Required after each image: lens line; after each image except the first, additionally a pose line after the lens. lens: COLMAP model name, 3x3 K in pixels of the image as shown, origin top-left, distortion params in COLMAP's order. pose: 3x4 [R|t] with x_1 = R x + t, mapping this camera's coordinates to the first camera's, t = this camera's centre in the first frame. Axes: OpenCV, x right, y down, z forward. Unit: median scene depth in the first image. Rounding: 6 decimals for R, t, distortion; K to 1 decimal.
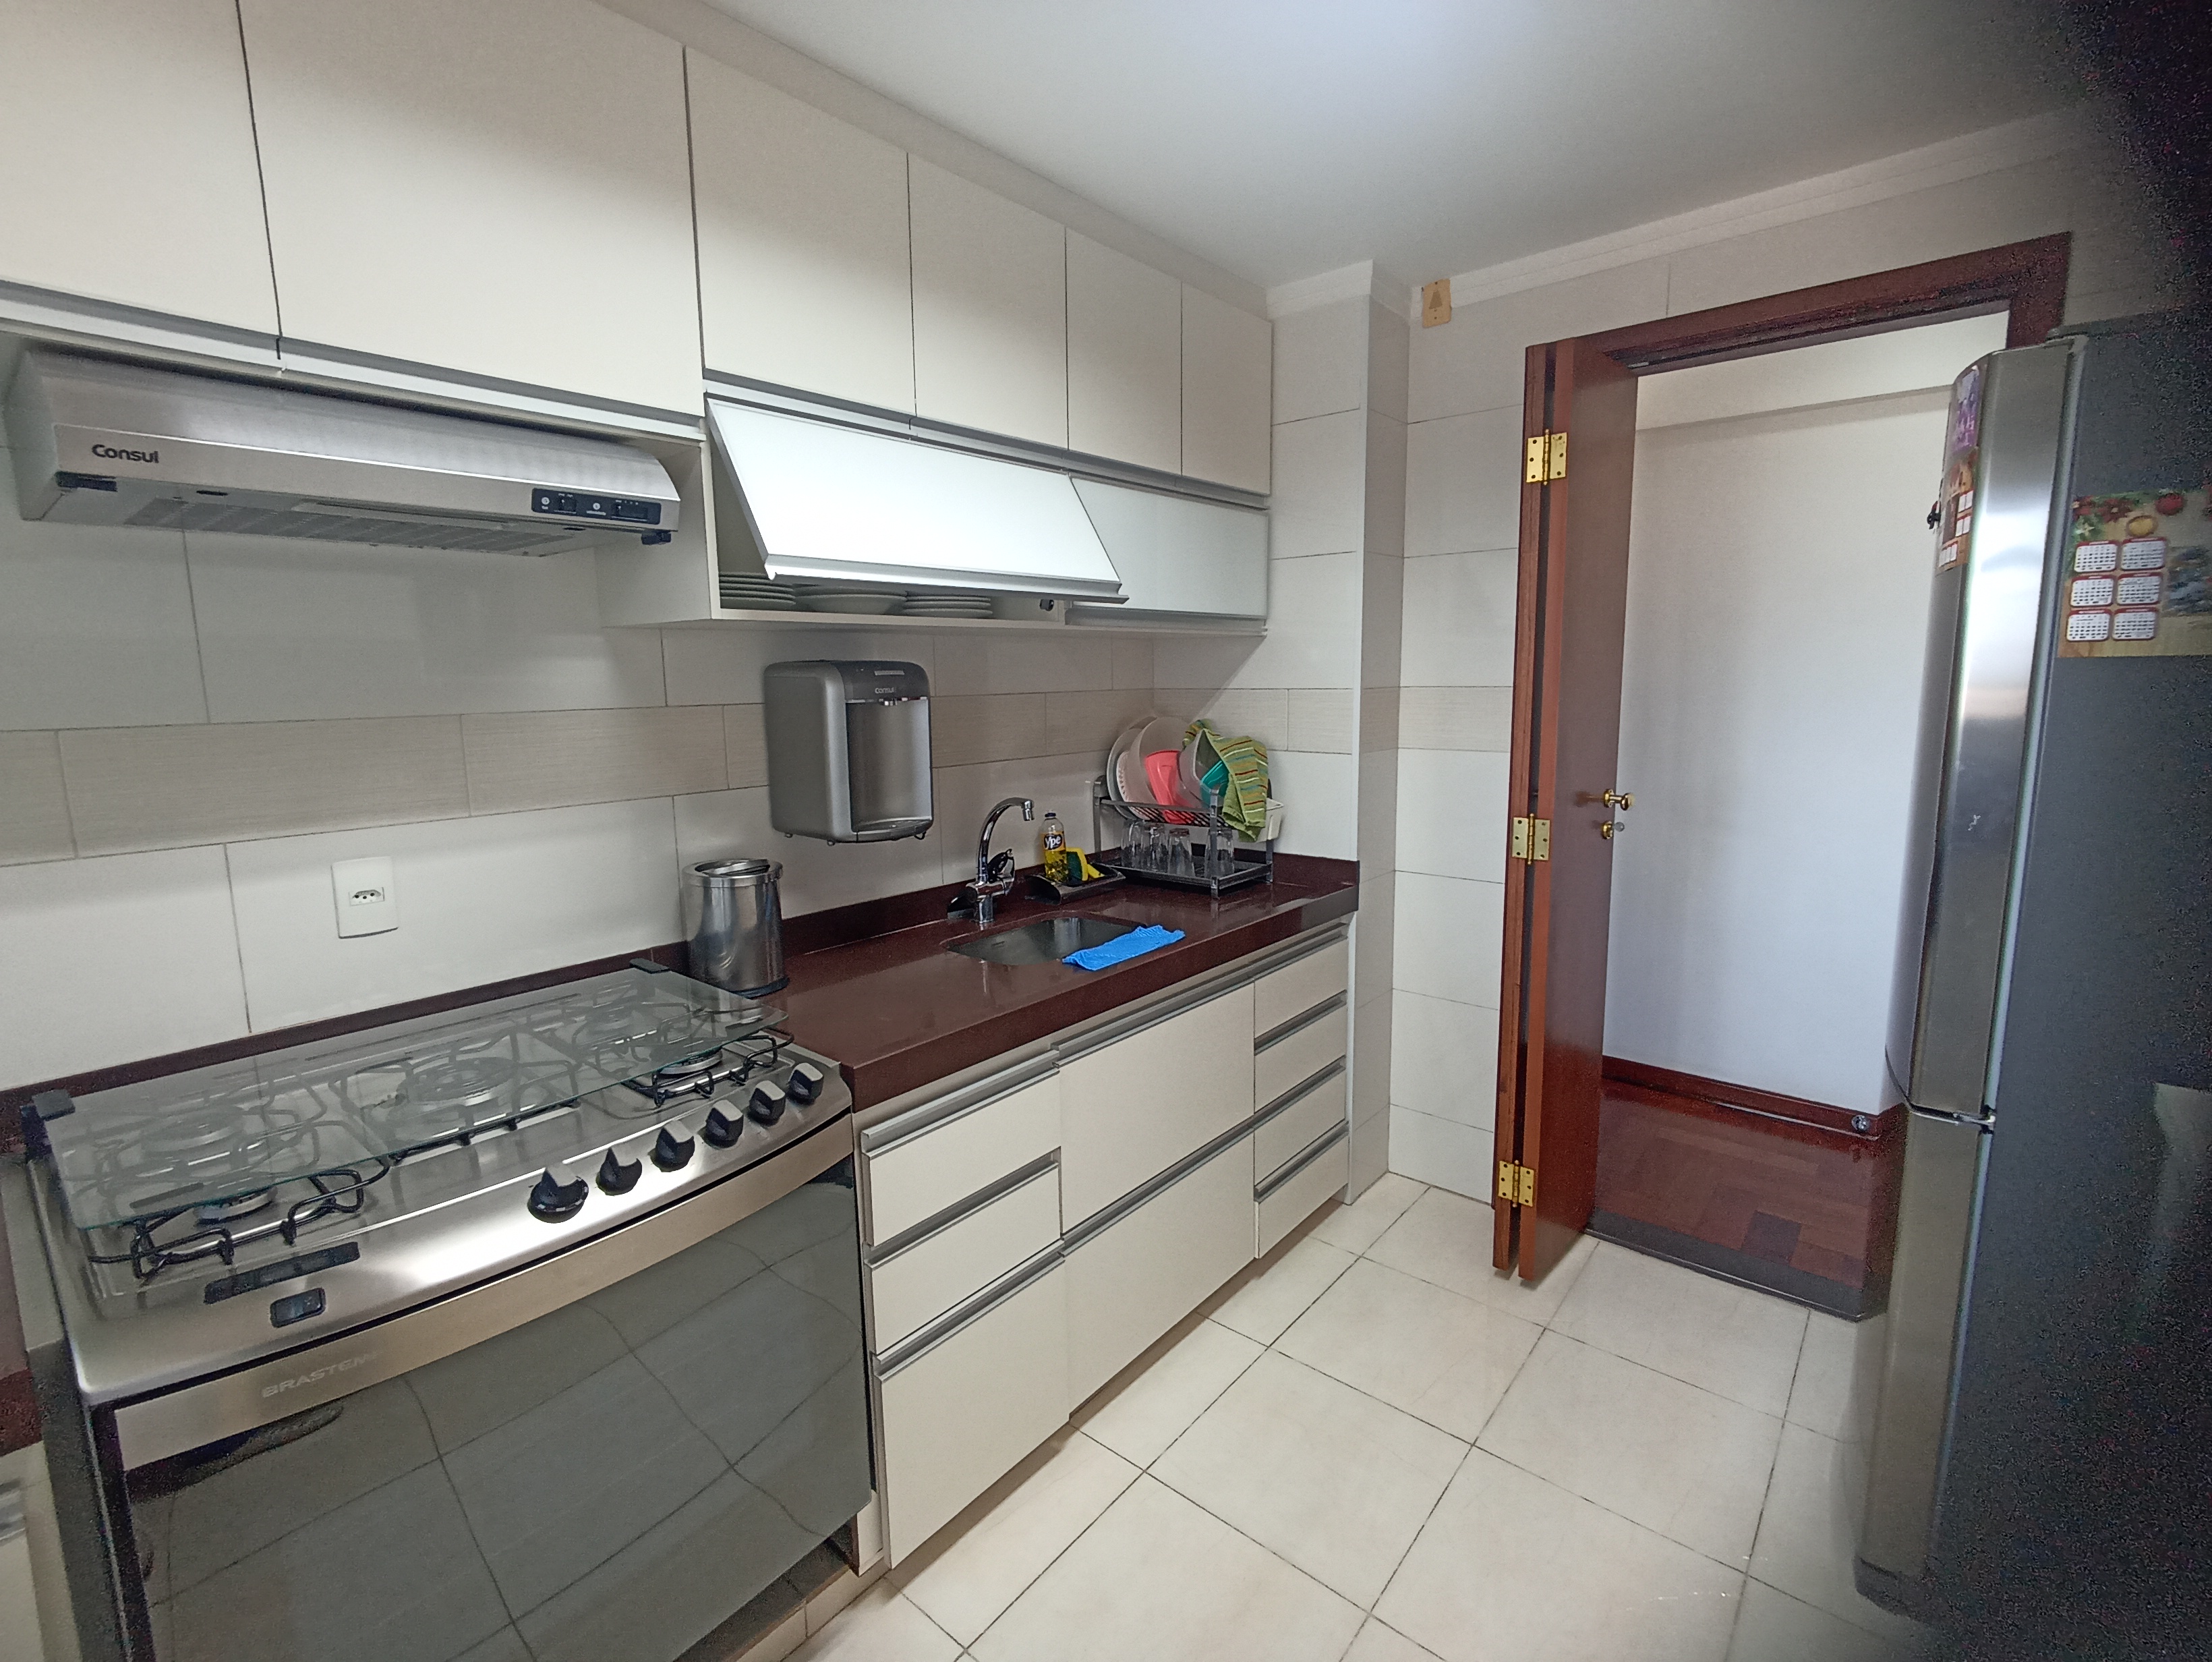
lens RADIAL K [[1013.2, 0, 1094.8], [0, 1013.2, 818.9], [0, 0, 1]] dist [0.010230, -0.010218]
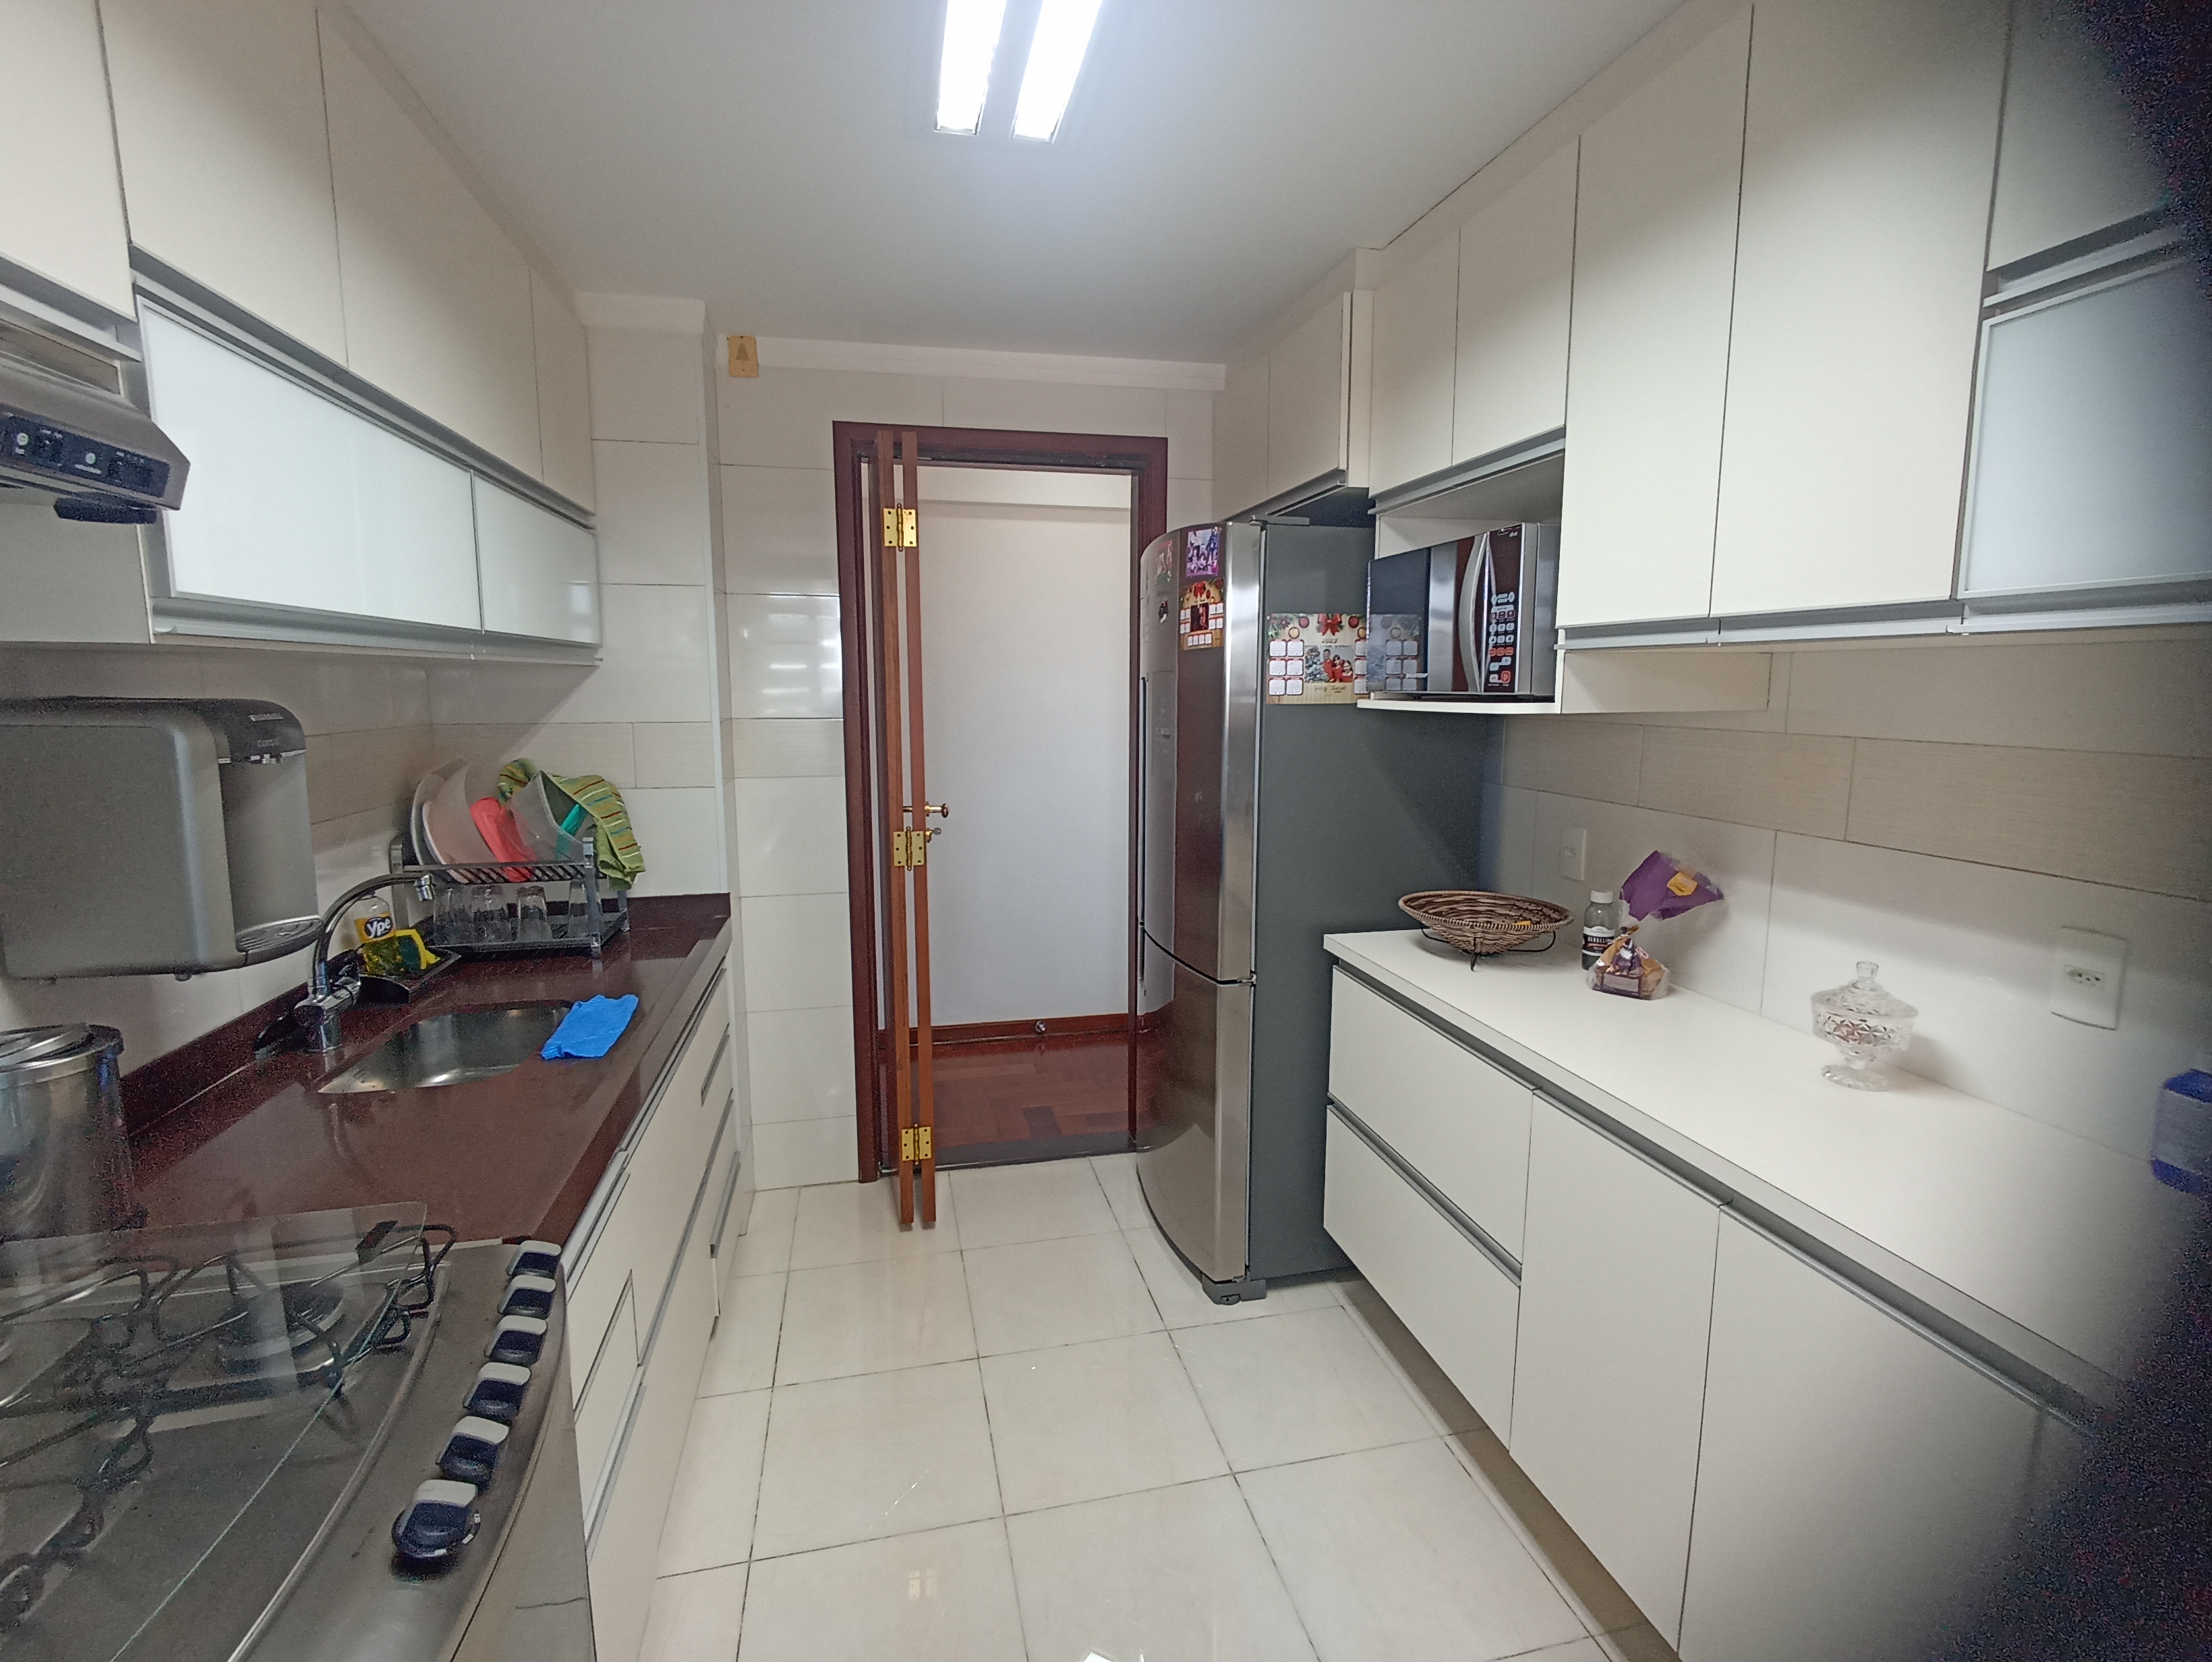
lens RADIAL K [[1013.2, 0, 1094.8], [0, 1013.2, 818.9], [0, 0, 1]] dist [0.010230, -0.010218]
pose [[0.599375, -0.093303, 0.795012, -0.324154], [0.105014, 0.993765, 0.037456, -0.031149], [-0.793550, 0.061037, 0.605436, 0.099912]]
